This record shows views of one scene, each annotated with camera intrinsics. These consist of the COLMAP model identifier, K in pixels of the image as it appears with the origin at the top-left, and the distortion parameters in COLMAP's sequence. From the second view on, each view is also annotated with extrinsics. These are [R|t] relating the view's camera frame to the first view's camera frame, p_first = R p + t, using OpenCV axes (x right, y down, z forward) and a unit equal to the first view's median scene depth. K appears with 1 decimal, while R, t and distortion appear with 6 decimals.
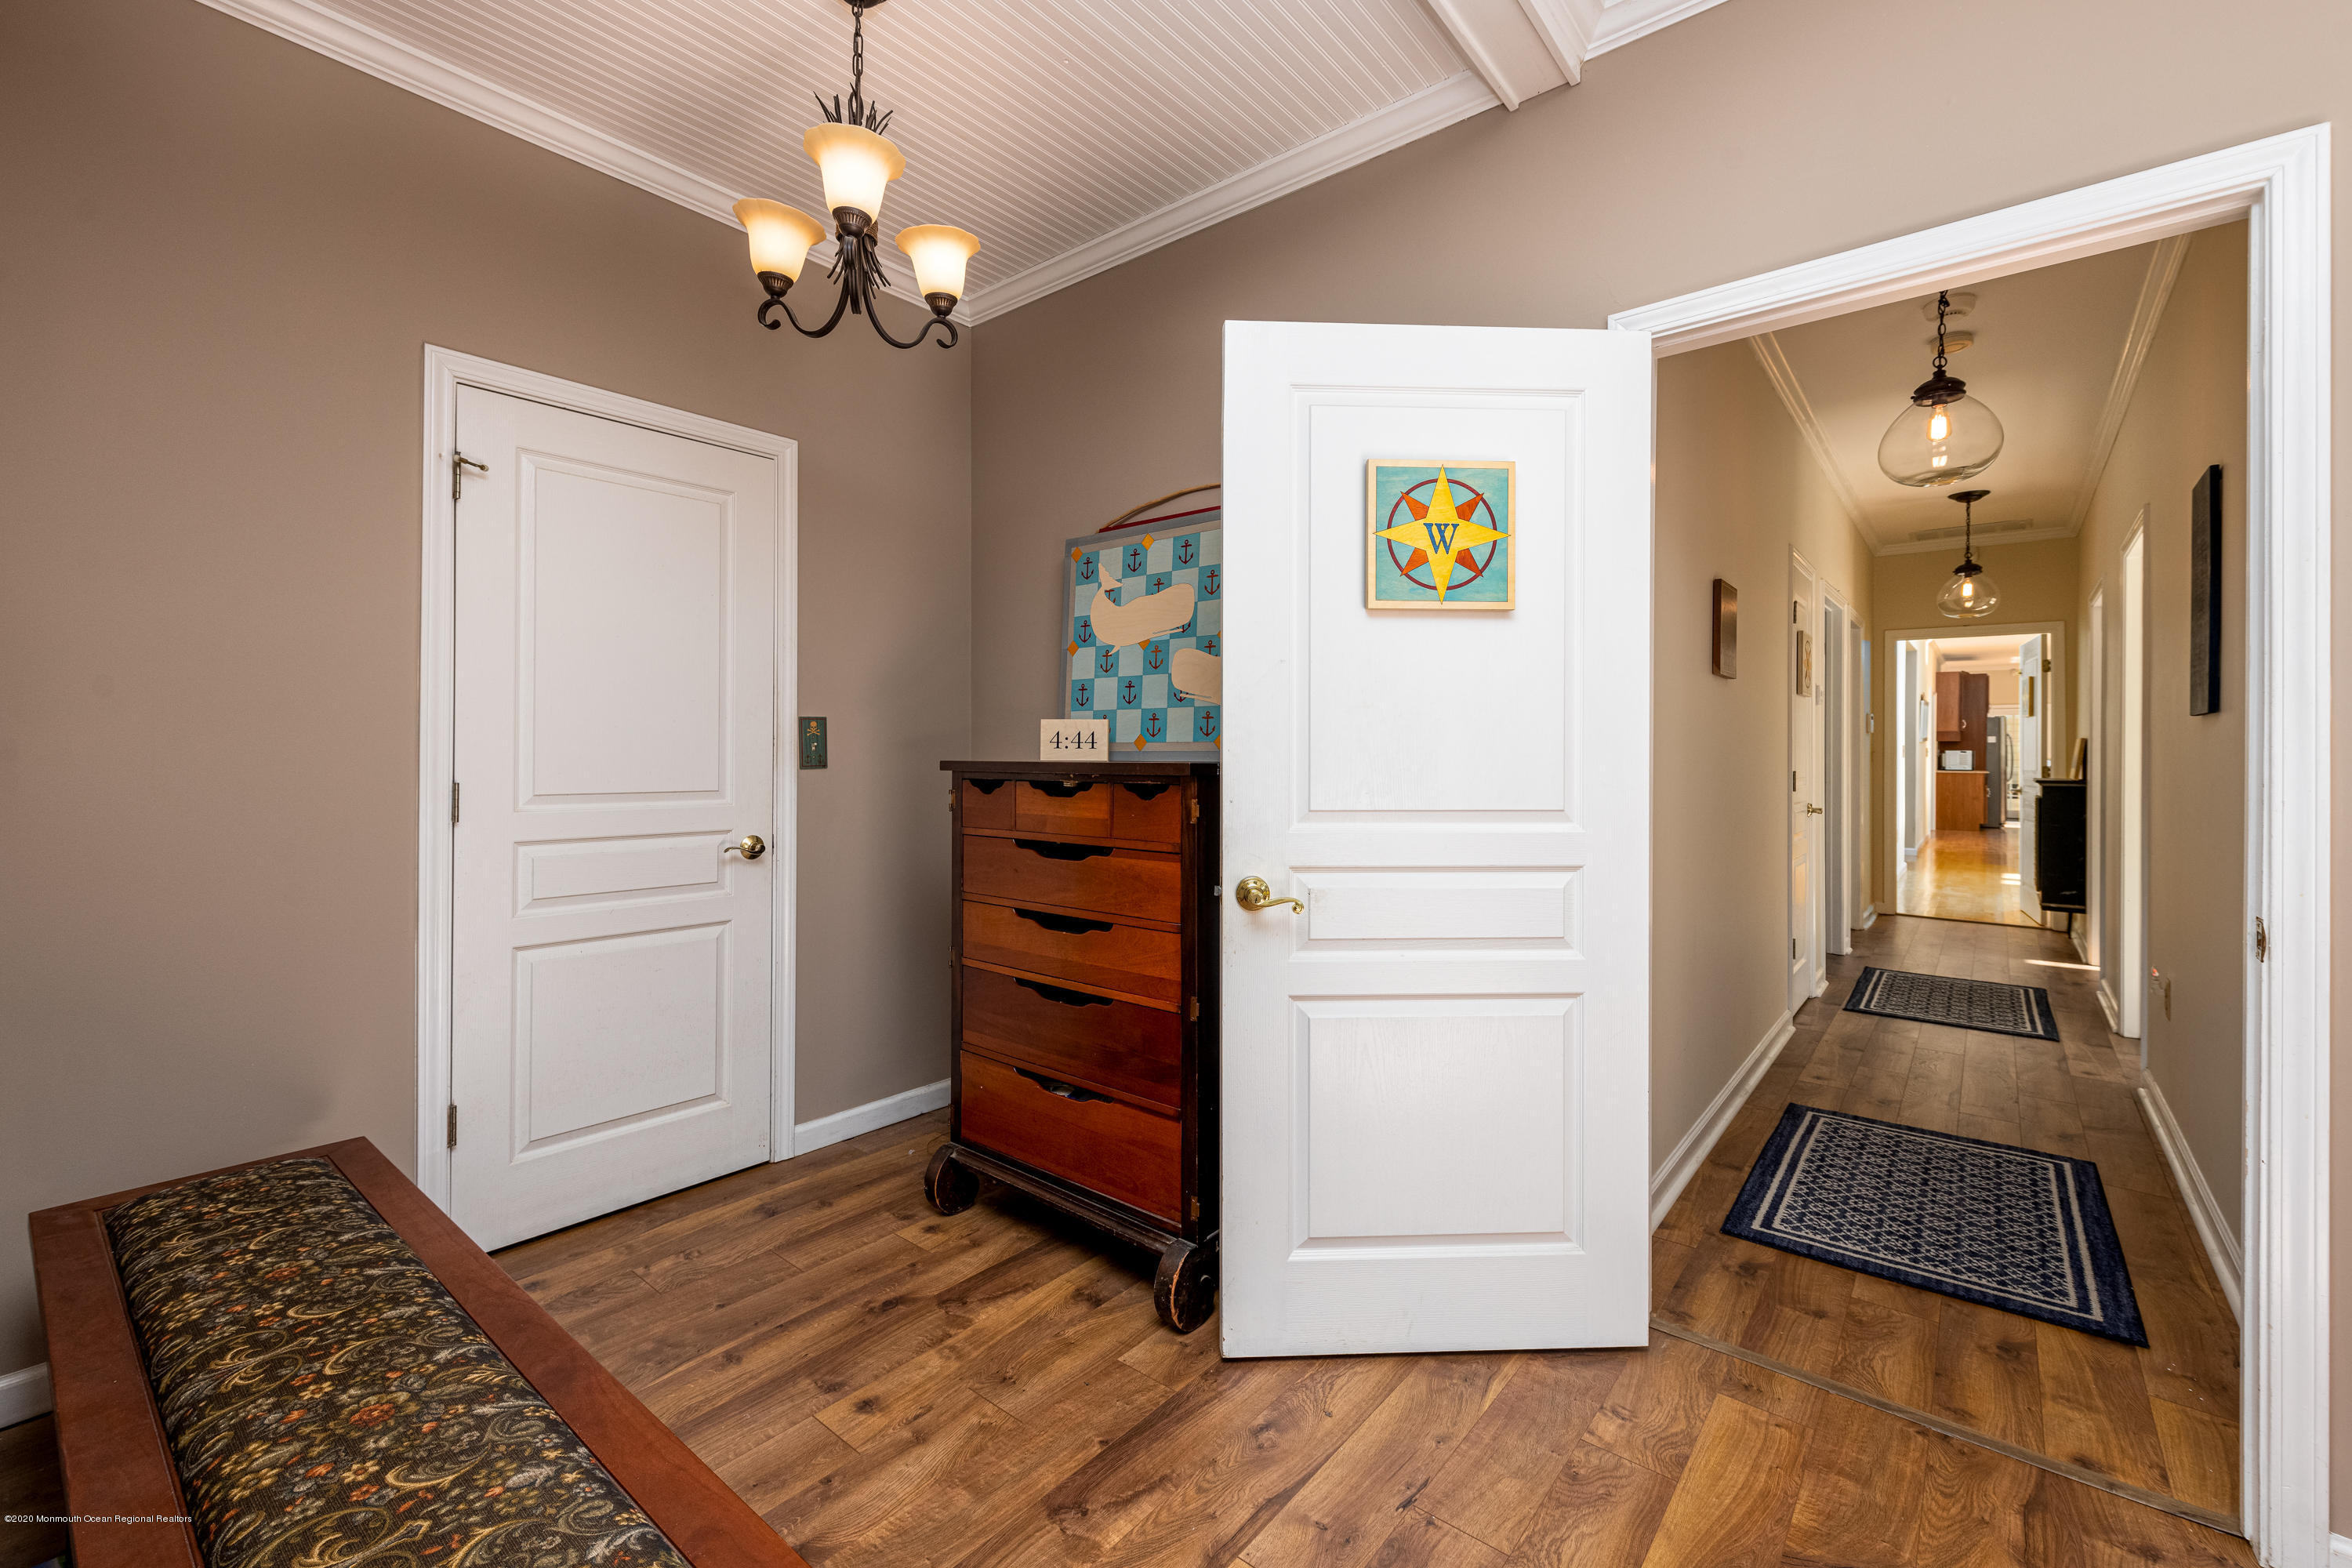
lens RADIAL K [[995.8, 0, 1172.4], [0, 995.8, 758.5], [0, 0, 1]] dist [0.010418, -0.001800]
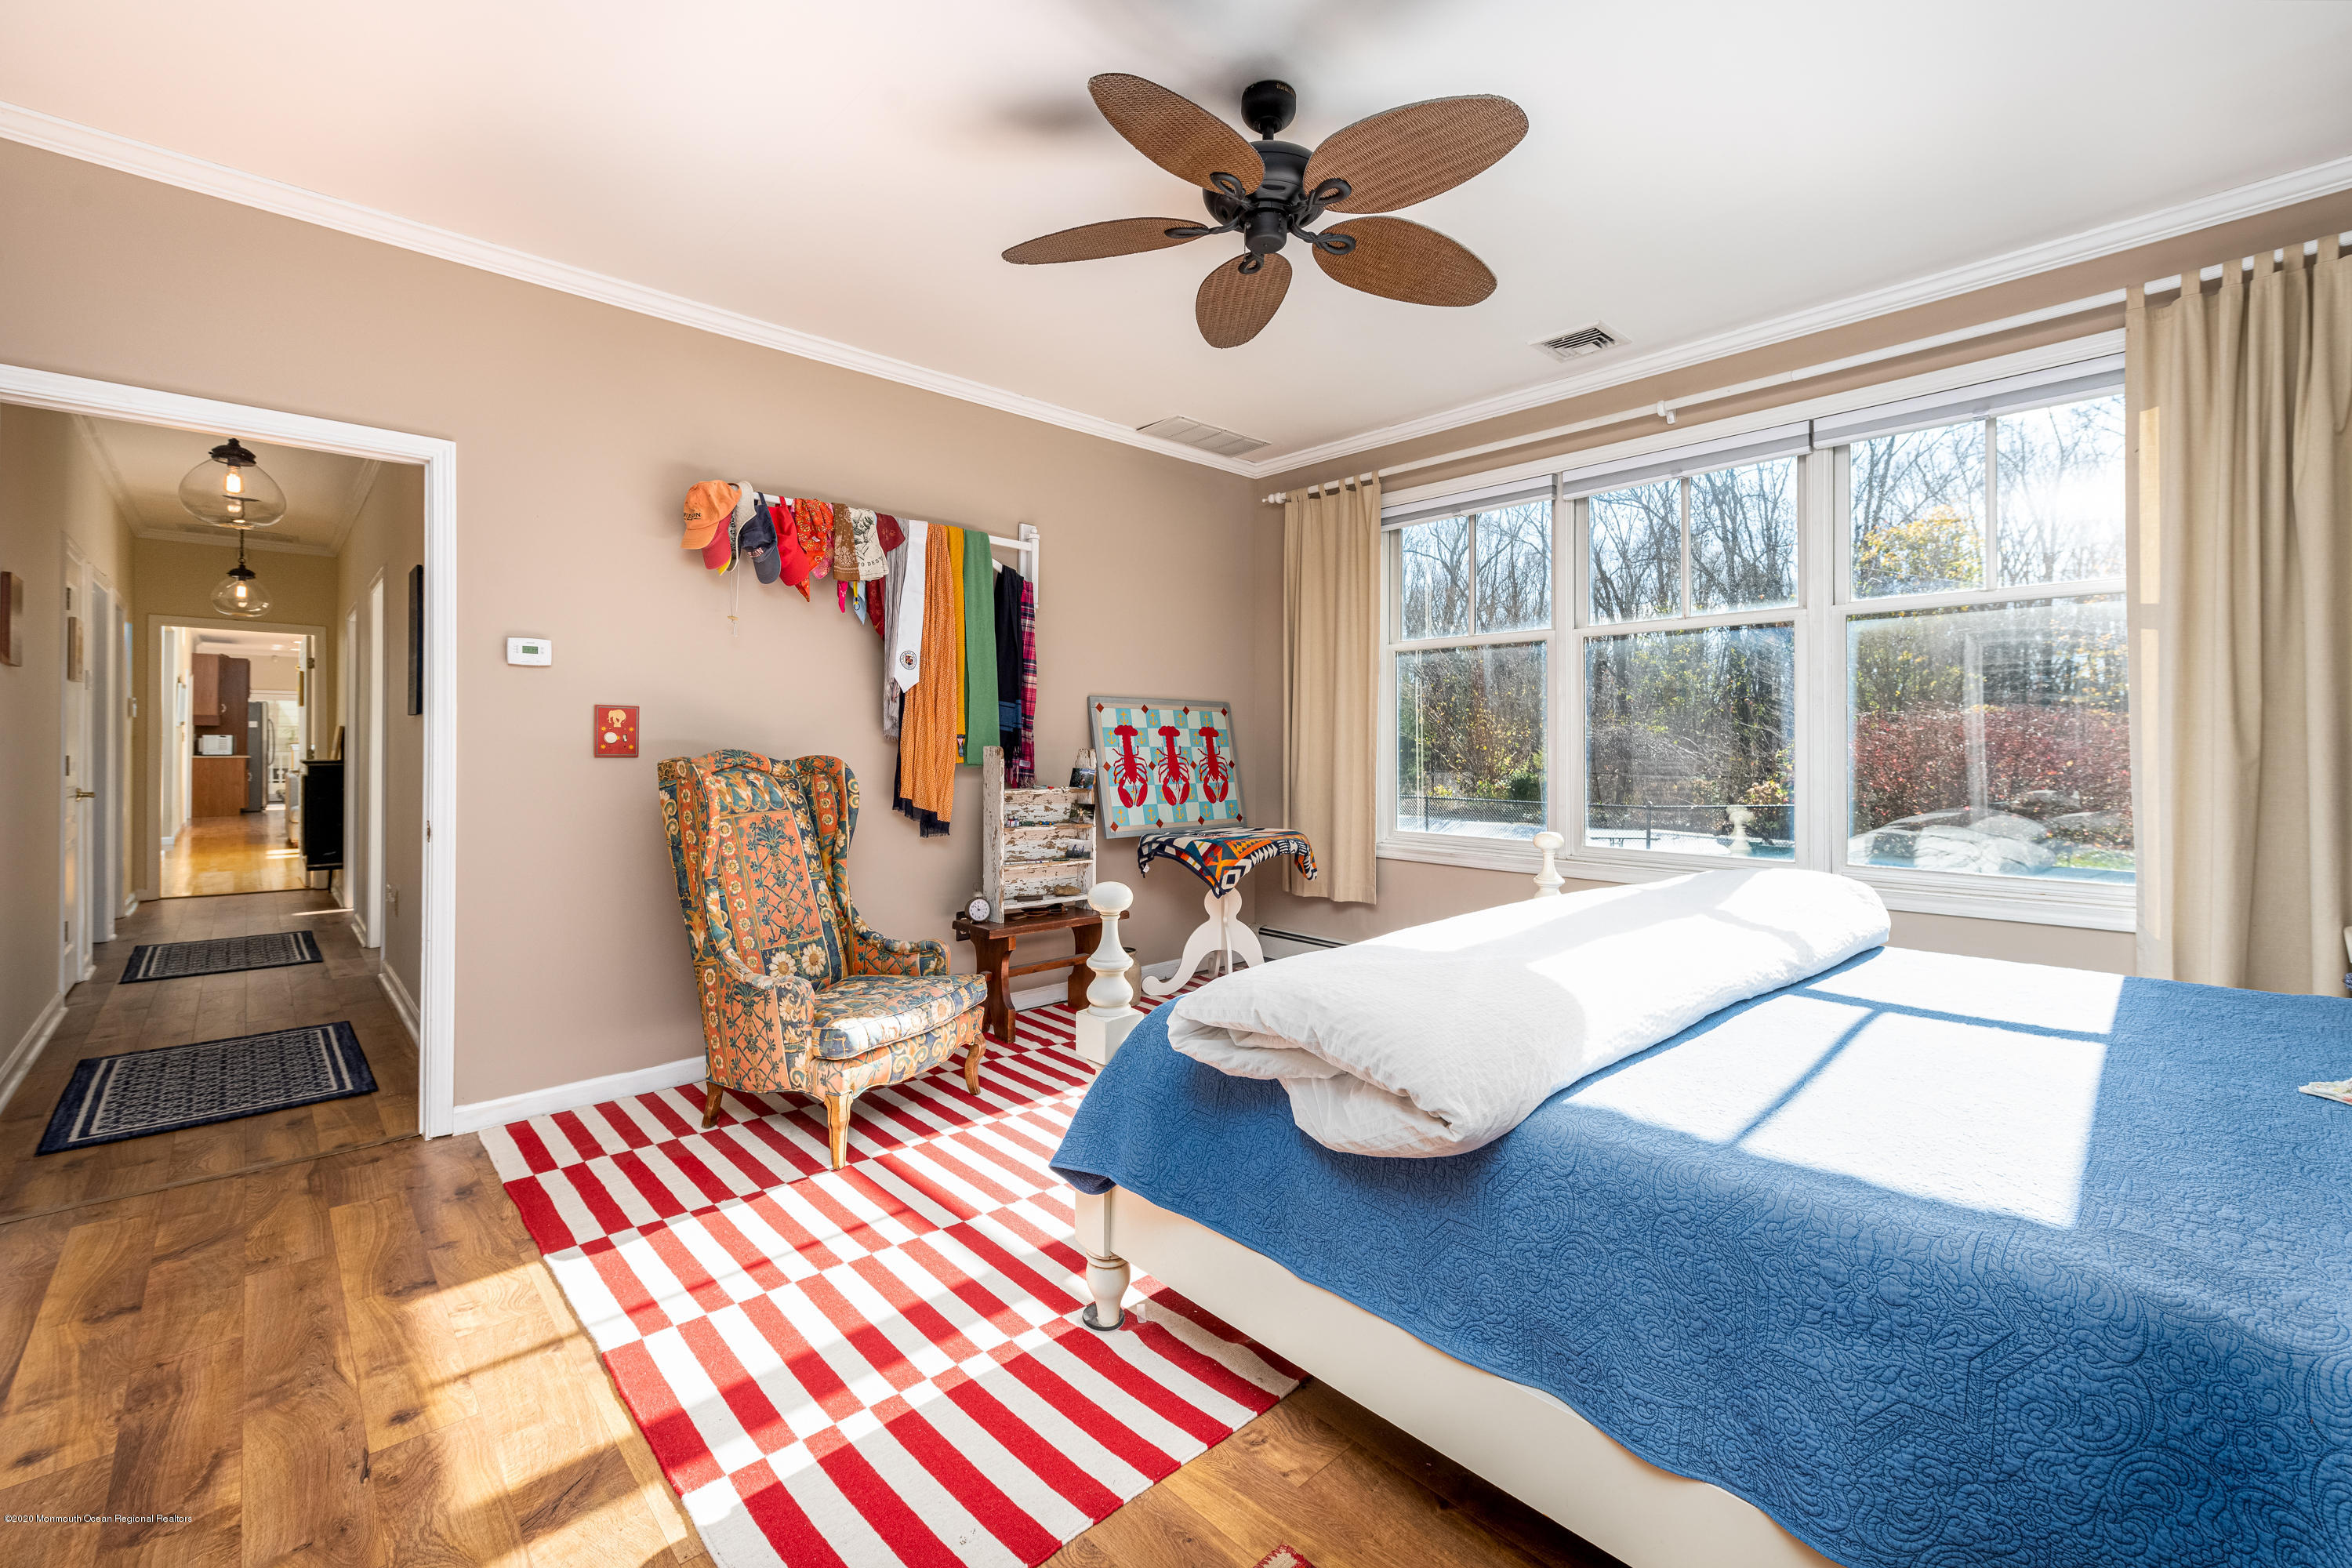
lens RADIAL K [[995.8, 0, 1179.4], [0, 995.8, 732.9], [0, 0, 1]] dist [0.010418, -0.001800]
pose [[0.135581, 0.006225, 0.990747, -0.176391], [0.003729, 0.999970, -0.006793, 0.000584], [-0.990759, 0.004616, 0.135554, -0.191579]]
